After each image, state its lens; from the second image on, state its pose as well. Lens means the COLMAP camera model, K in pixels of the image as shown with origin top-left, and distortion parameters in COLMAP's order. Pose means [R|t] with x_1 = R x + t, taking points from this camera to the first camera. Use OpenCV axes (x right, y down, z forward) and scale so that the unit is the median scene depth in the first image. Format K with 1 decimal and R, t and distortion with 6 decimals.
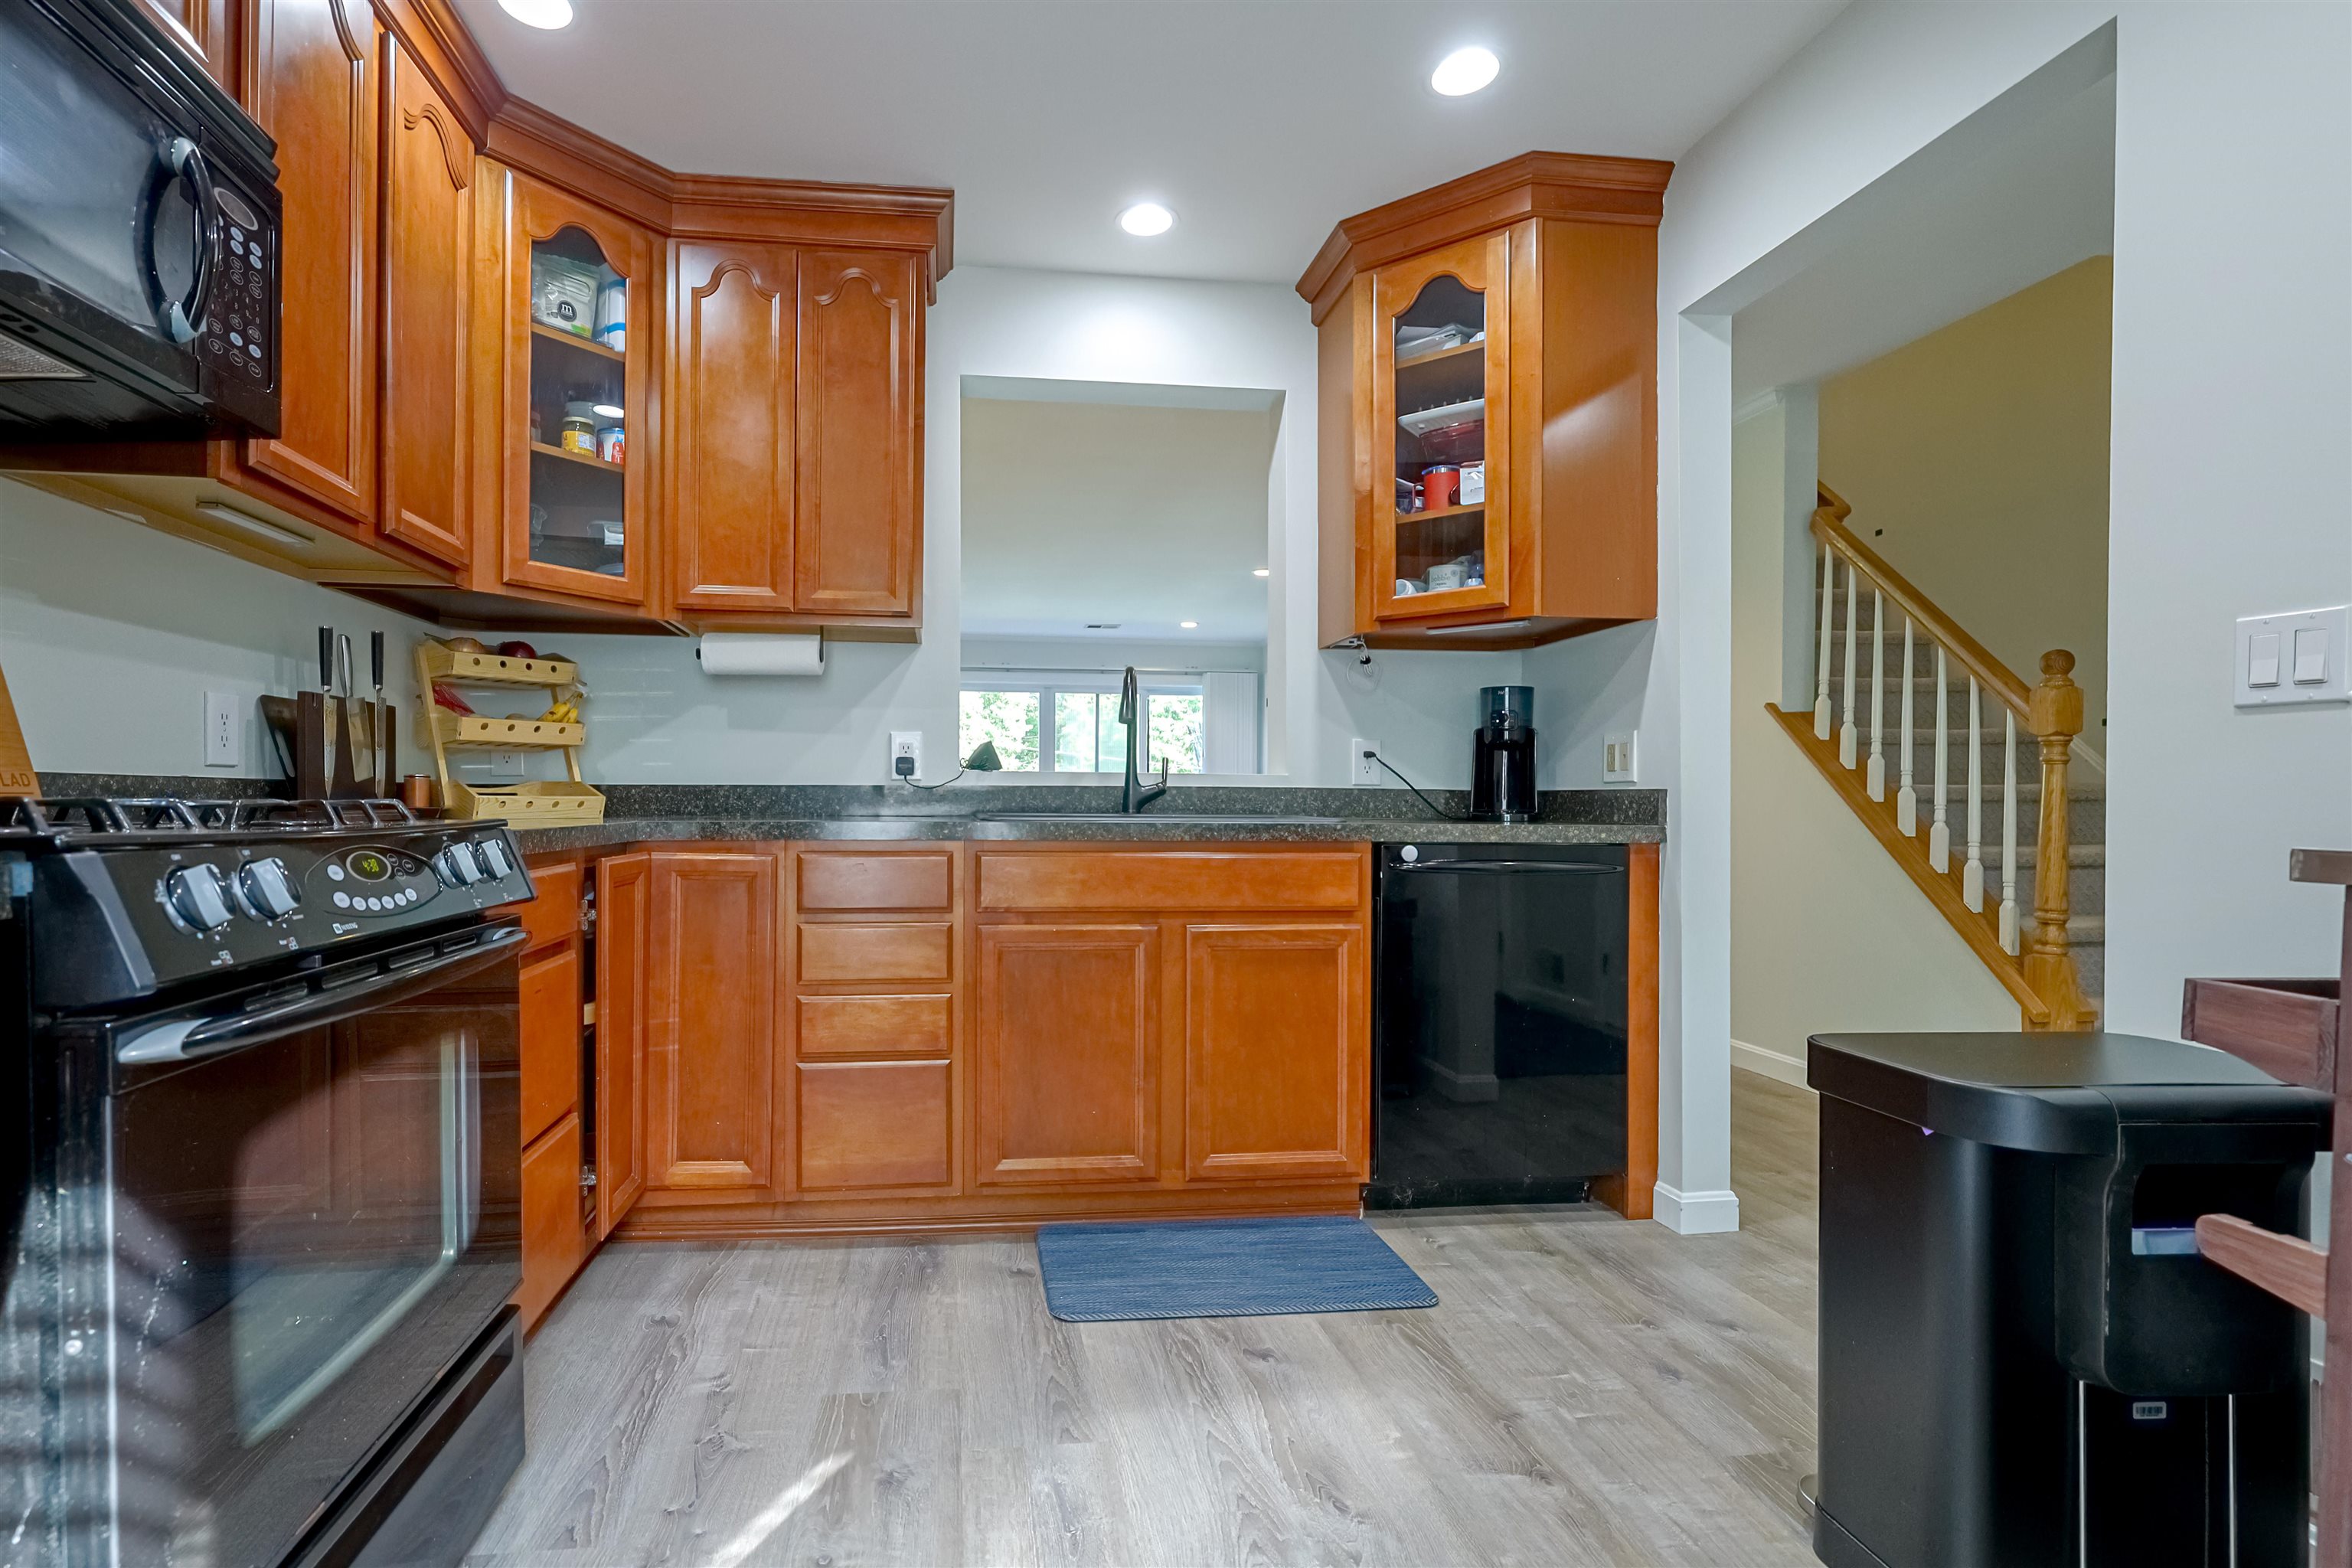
lens RADIAL K [[1046.8, 0, 1176.0], [0, 1046.8, 784.0], [0, 0, 1]] dist [-0.001162, -0.000121]
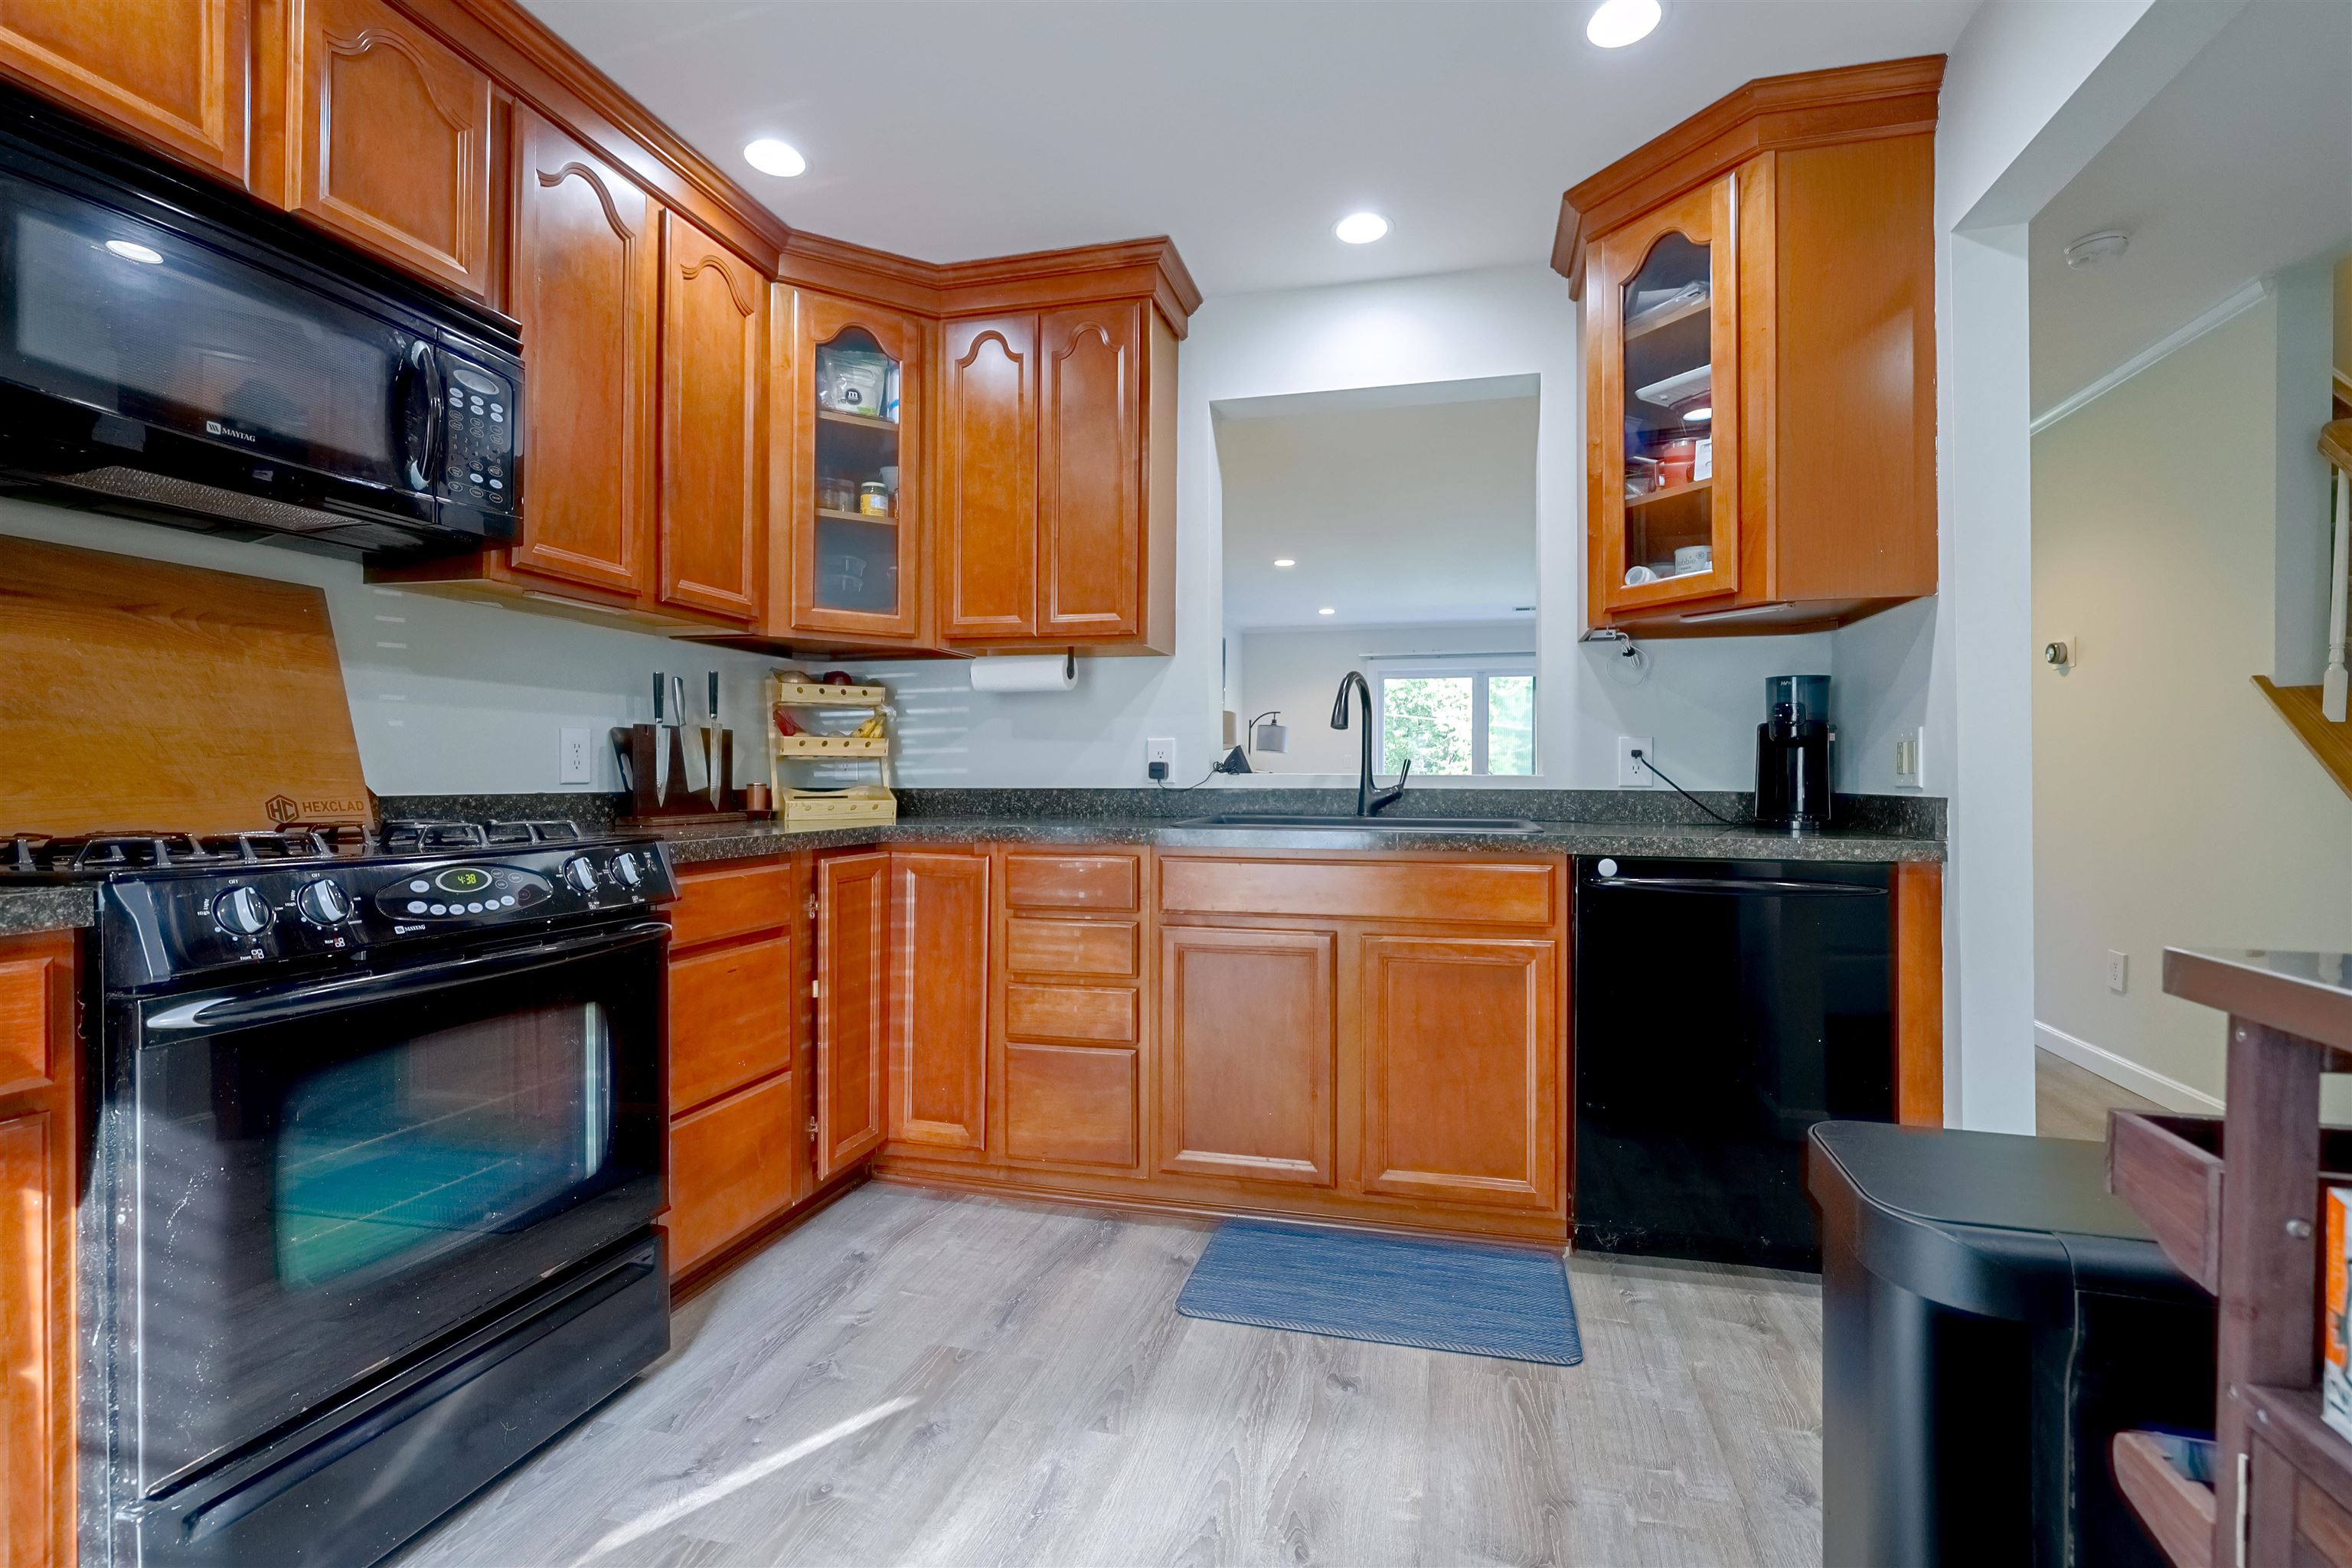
lens RADIAL K [[1034.4, 0, 1262.2], [0, 1034.4, 759.7], [0, 0, 1]] dist [-0.000305, -0.000476]
pose [[0.943784, -0.007658, -0.330475, 0.242576], [0.004846, 0.999945, -0.009334, -0.022237], [0.330528, 0.007207, 0.943769, 0.039020]]
